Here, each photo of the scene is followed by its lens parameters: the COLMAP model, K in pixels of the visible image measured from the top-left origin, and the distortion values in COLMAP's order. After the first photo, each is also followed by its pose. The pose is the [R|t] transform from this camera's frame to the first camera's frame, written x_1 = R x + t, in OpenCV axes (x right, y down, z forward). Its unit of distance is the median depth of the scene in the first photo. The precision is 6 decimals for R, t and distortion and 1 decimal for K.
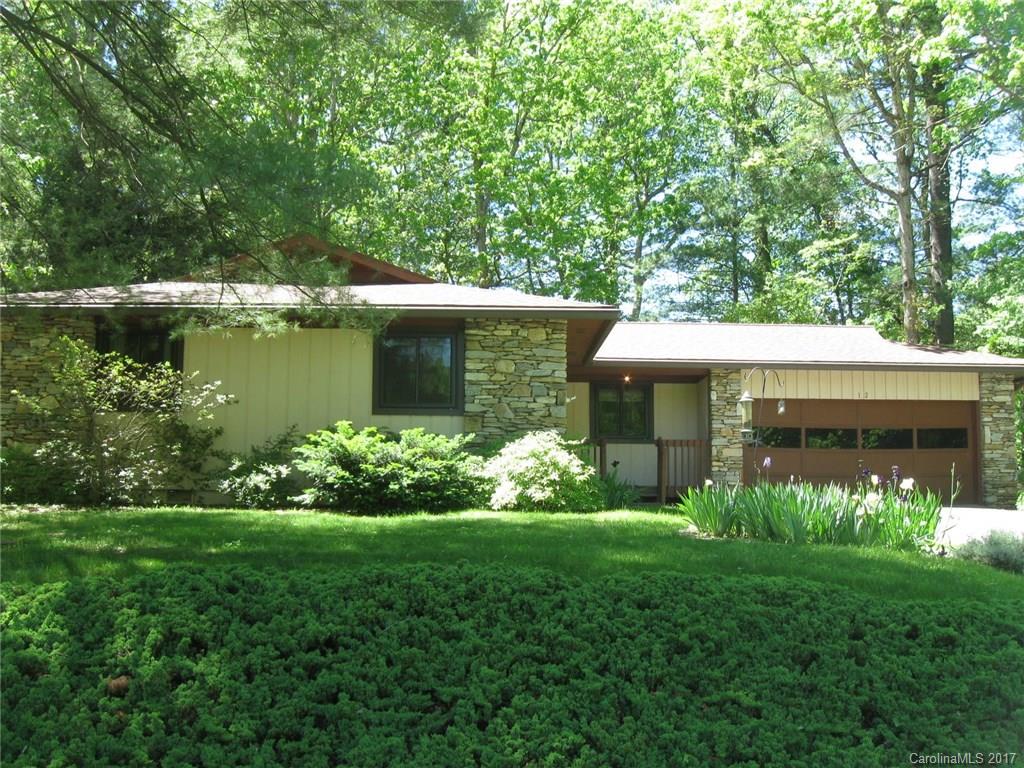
lens RADIAL K [[1116.0, 0, 512.0], [0, 1116.0, 384.0], [0, 0, 1]] dist [-0.139907, 0.051113]
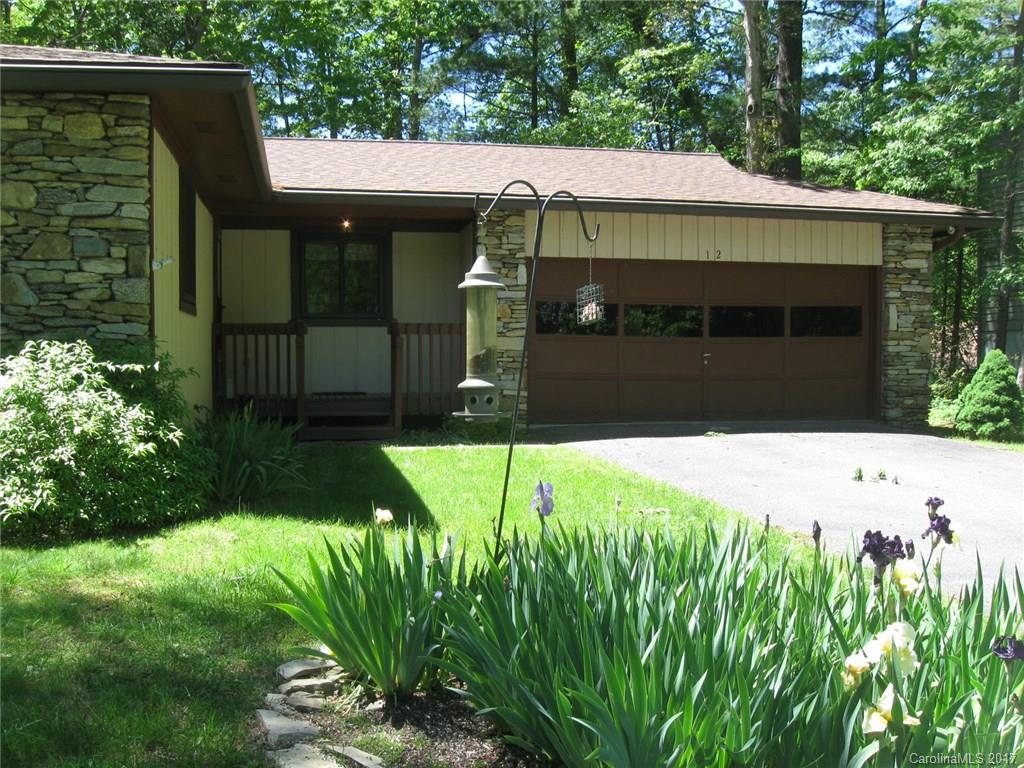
lens RADIAL K [[1116.0, 0, 512.0], [0, 1116.0, 384.0], [0, 0, 1]] dist [-0.139907, 0.051113]
pose [[0.985230, -0.010068, 0.170938, 0.090703], [-0.013305, 0.990751, 0.135038, -0.000931], [-0.170717, -0.135318, 0.975984, 0.378482]]
